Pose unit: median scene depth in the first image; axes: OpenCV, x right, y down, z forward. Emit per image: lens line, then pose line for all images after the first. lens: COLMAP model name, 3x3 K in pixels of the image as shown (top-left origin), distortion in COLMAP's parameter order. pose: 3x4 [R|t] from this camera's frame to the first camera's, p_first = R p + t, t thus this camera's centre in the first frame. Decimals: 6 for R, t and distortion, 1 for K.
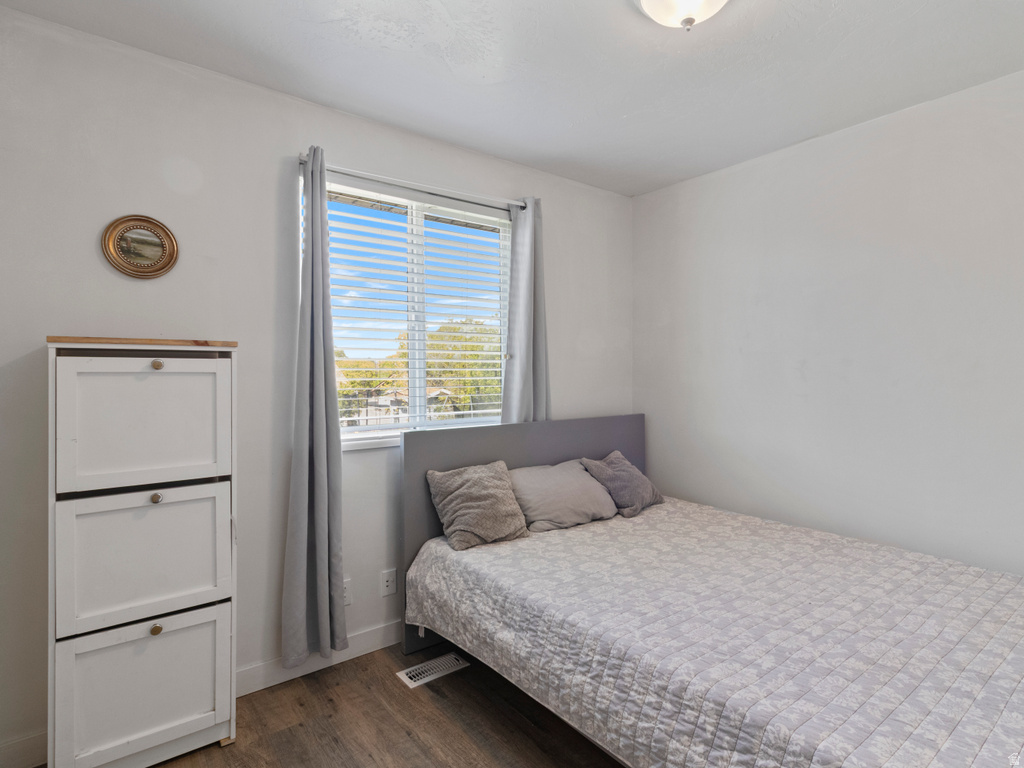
lens RADIAL K [[543.5, 0, 511.9], [0, 543.5, 363.6], [0, 0, 1]] dist [0.004125, 0.002303]
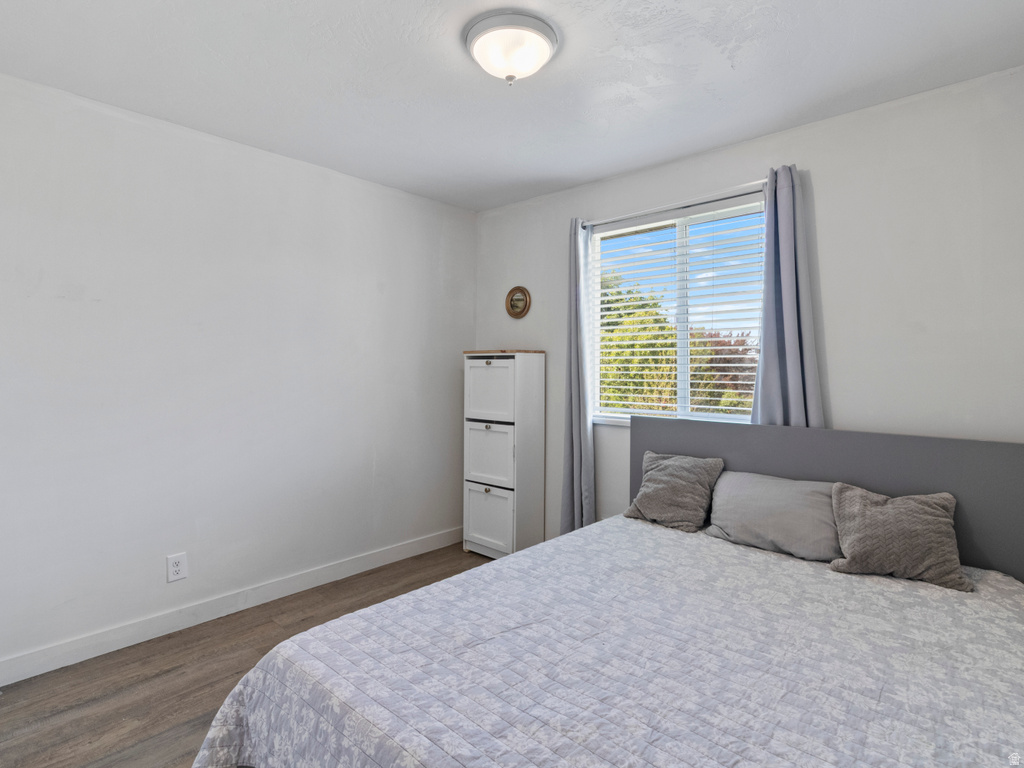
lens RADIAL K [[543.5, 0, 511.9], [0, 543.5, 363.6], [0, 0, 1]] dist [0.004125, 0.002303]
pose [[0.157018, -0.006557, -0.987574, 1.120989], [0.008675, 0.999949, -0.005260, 0.013537], [0.987558, -0.007742, 0.157067, 0.612441]]
